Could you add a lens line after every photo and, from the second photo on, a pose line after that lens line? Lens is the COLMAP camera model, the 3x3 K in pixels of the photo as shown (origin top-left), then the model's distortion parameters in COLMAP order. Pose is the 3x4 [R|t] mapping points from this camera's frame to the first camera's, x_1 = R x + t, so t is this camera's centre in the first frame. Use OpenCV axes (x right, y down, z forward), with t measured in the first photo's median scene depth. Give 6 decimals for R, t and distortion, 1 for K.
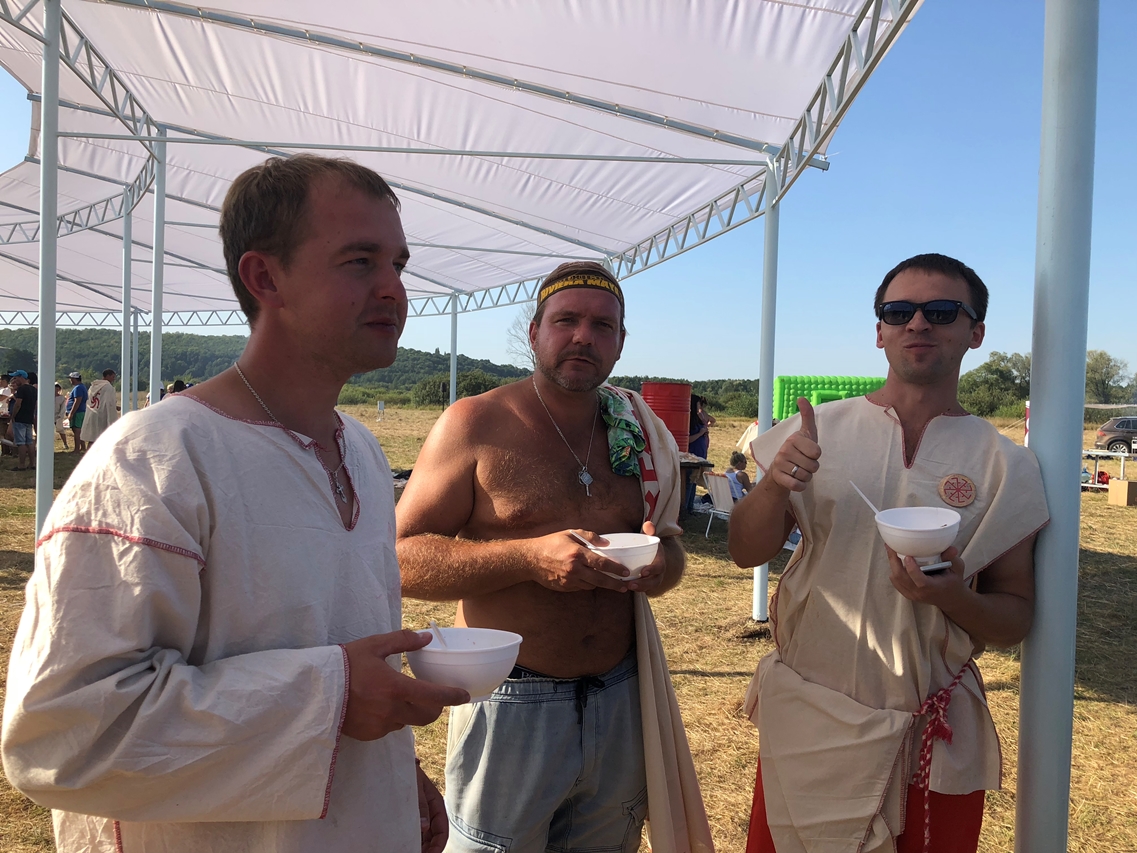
lens RADIAL K [[909.8, 0, 568.5], [0, 909.8, 426.5], [0, 0, 1]] dist [0.032690, -0.066166]
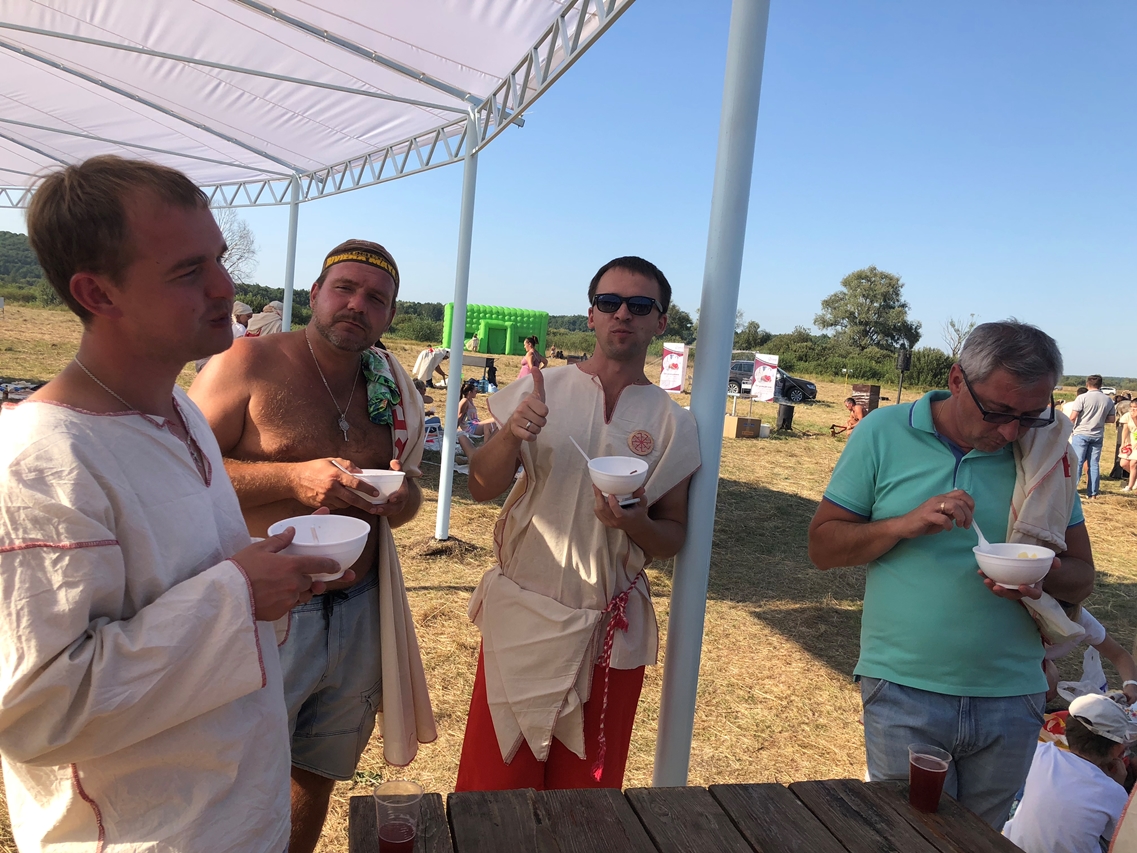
lens RADIAL K [[909.8, 0, 568.5], [0, 909.8, 426.5], [0, 0, 1]] dist [0.032690, -0.066166]
pose [[0.932193, 0.026858, 0.360965, -0.137752], [-0.058560, 0.995296, 0.077176, -0.045869], [-0.357194, -0.093081, 0.929380, -0.166183]]
